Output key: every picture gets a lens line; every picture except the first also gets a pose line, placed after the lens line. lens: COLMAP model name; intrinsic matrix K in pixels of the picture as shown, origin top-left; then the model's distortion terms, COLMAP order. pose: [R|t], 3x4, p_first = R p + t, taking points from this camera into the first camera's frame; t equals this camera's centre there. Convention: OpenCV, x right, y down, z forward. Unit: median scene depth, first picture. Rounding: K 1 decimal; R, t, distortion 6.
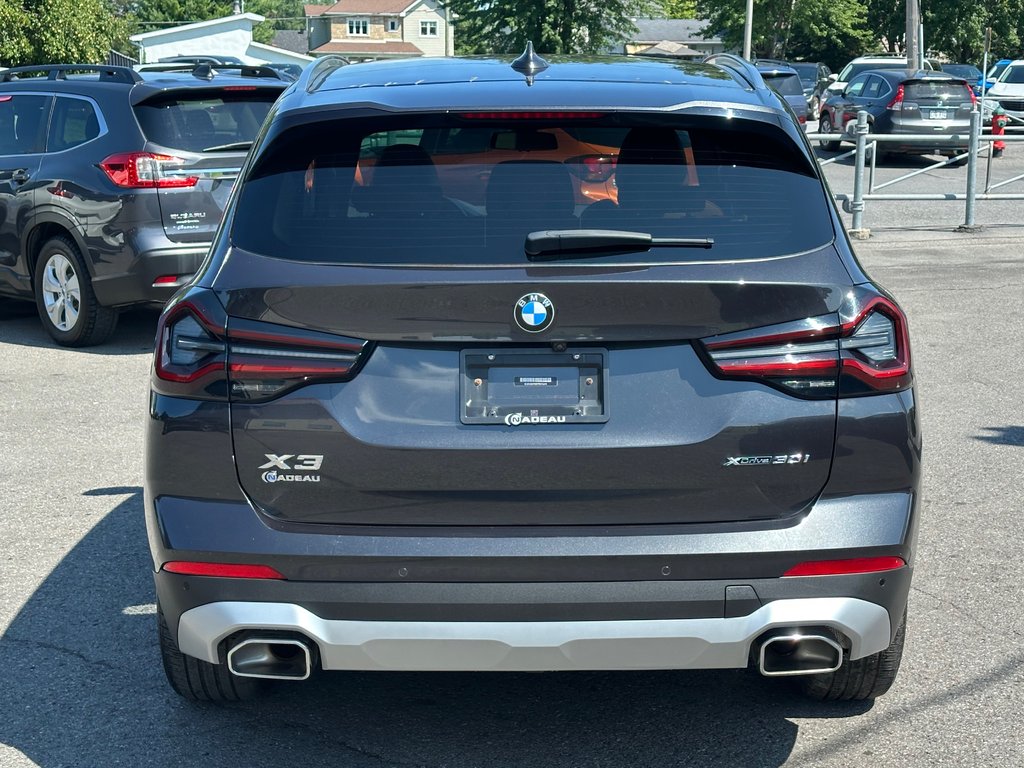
lens RADIAL K [[1684.3, 0, 512.0], [0, 1684.3, 384.0], [0, 0, 1]] dist [0.181015, -0.224682]
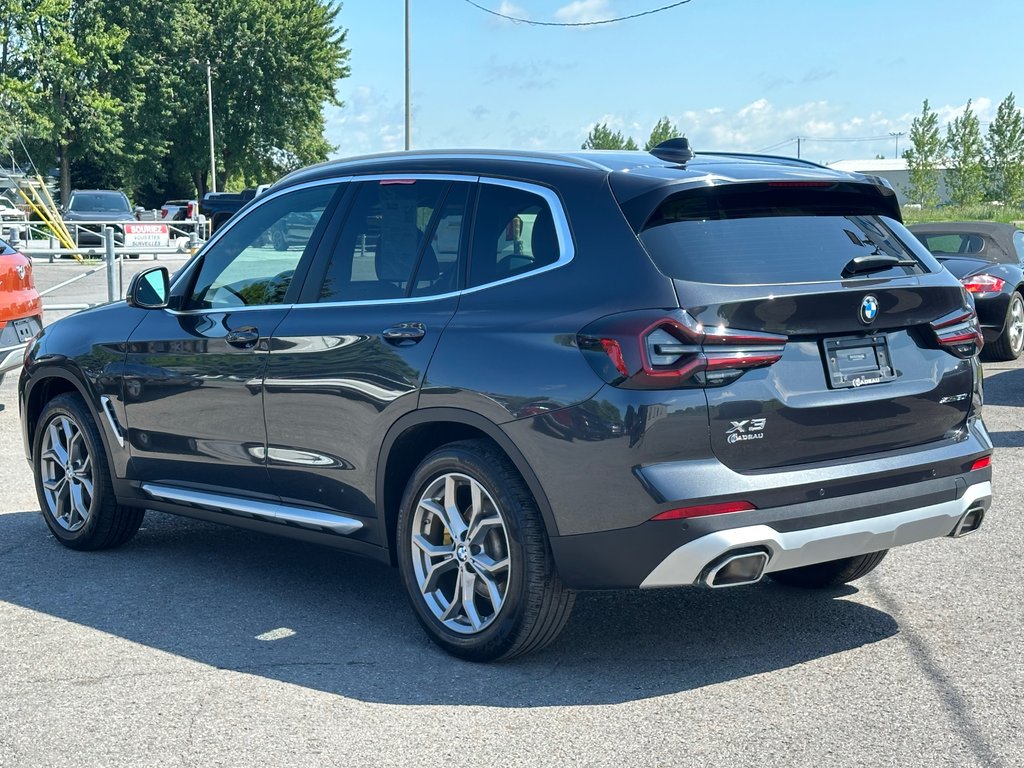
lens RADIAL K [[1684.3, 0, 512.0], [0, 1684.3, 384.0], [0, 0, 1]] dist [0.181015, -0.224682]
pose [[0.771694, -0.076233, 0.631409, -1.179476], [0.115099, 0.993137, -0.020766, 0.018237], [-0.625493, 0.088699, 0.775172, 0.022548]]
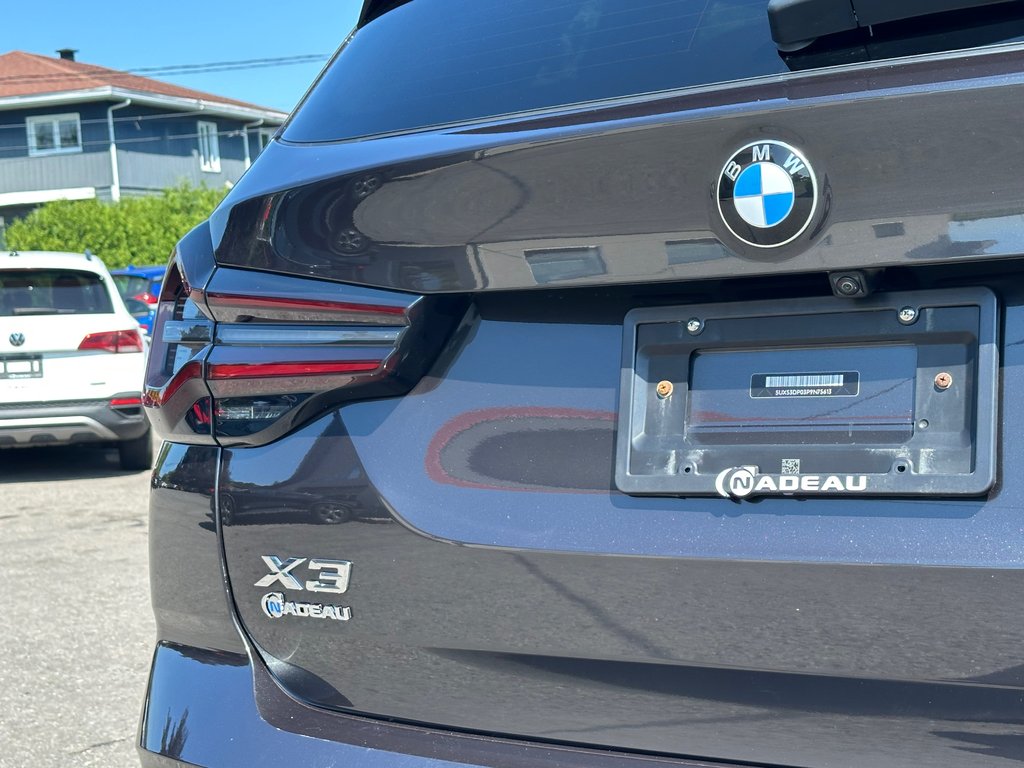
lens RADIAL K [[1684.3, 0, 512.0], [0, 1684.3, 384.0], [0, 0, 1]] dist [0.181015, -0.224682]
pose [[0.854535, -0.021095, -0.518965, 0.156355], [-0.032451, 0.995054, -0.093883, 0.036294], [0.518378, 0.097067, 0.849625, 0.640316]]
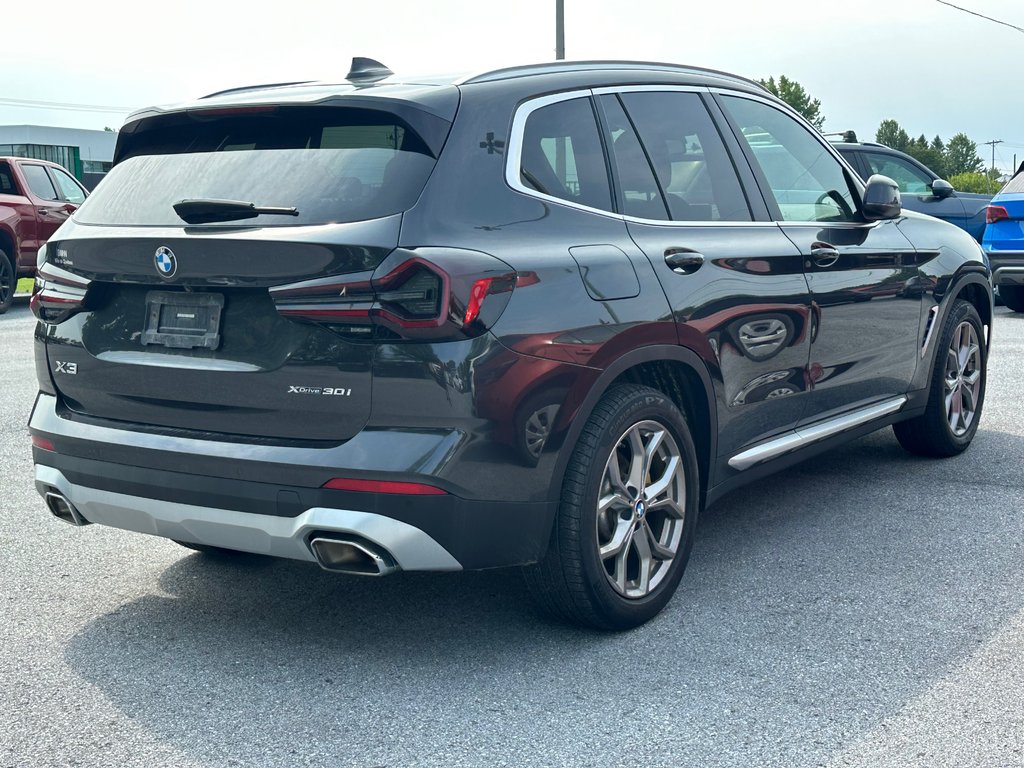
lens RADIAL K [[1379.8, 0, 512.0], [0, 1379.8, 384.0], [0, 0, 1]] dist [0.018130, -0.008435]
pose [[0.819242, 0.070490, -0.569099, 0.824935], [-0.065694, 0.997419, 0.028974, 0.002833], [0.569672, 0.013649, 0.821759, 0.273846]]
